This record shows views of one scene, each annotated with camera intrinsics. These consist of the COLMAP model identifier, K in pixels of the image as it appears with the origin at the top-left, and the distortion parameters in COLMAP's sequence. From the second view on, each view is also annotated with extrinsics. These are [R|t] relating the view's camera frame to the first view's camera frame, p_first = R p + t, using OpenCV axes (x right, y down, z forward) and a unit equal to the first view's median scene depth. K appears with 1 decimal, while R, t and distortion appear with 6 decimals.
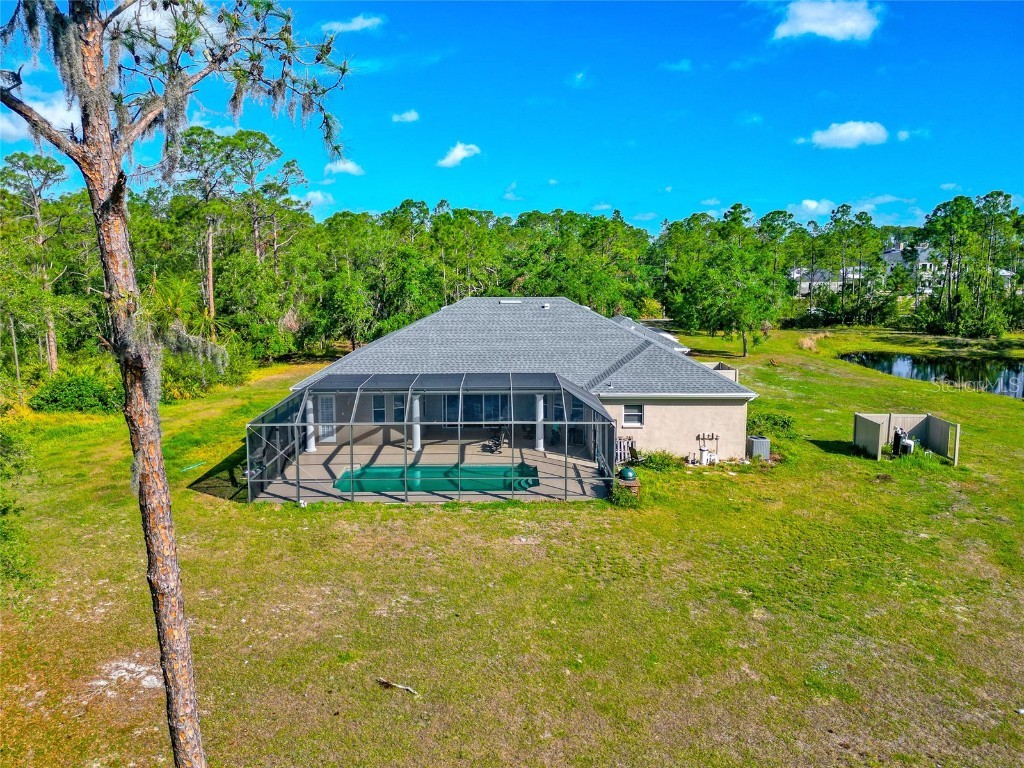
lens RADIAL K [[734.5, 0, 512.0], [0, 734.5, 384.0], [0, 0, 1]] dist [0.063742, -0.041803]
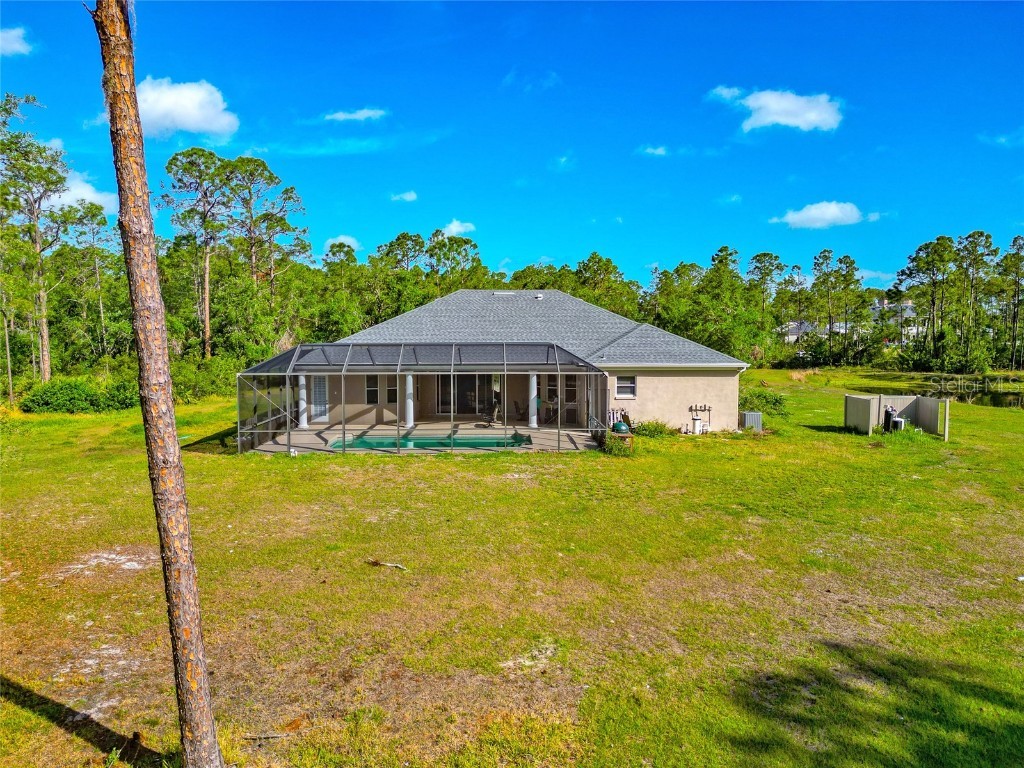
lens RADIAL K [[725.6, 0, 515.9], [0, 725.6, 406.9], [0, 0, 1]] dist [0.072883, -0.057440]
pose [[0.999917, 0.000570, 0.012848, 0.001909], [0.000104, 0.998626, -0.052401, 0.121719], [-0.012860, 0.052398, 0.998543, 0.013340]]
